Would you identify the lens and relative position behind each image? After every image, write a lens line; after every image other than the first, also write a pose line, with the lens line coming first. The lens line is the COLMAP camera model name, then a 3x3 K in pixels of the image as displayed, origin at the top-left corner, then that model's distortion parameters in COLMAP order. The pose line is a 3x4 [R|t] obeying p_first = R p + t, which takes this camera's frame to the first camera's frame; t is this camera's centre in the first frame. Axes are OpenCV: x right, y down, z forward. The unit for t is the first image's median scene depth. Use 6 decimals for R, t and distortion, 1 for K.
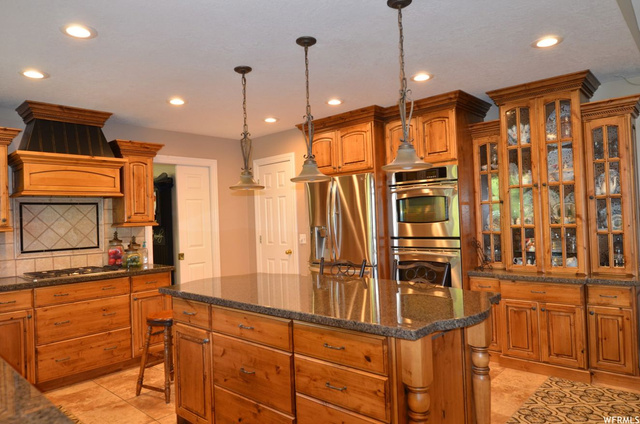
lens RADIAL K [[422.9, 0, 320.1], [0, 422.9, 212.7], [0, 0, 1]] dist [-0.001277, -0.000108]
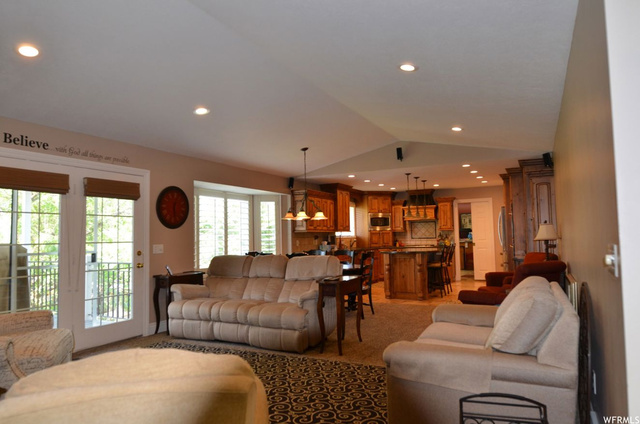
lens RADIAL K [[422.9, 0, 320.2], [0, 422.9, 212.7], [0, 0, 1]] dist [-0.001277, -0.000108]
pose [[0.187344, -0.025316, -0.981968, 1.877043], [0.028722, 0.999382, -0.020285, -0.043529], [0.981874, -0.024404, 0.187956, -0.204914]]
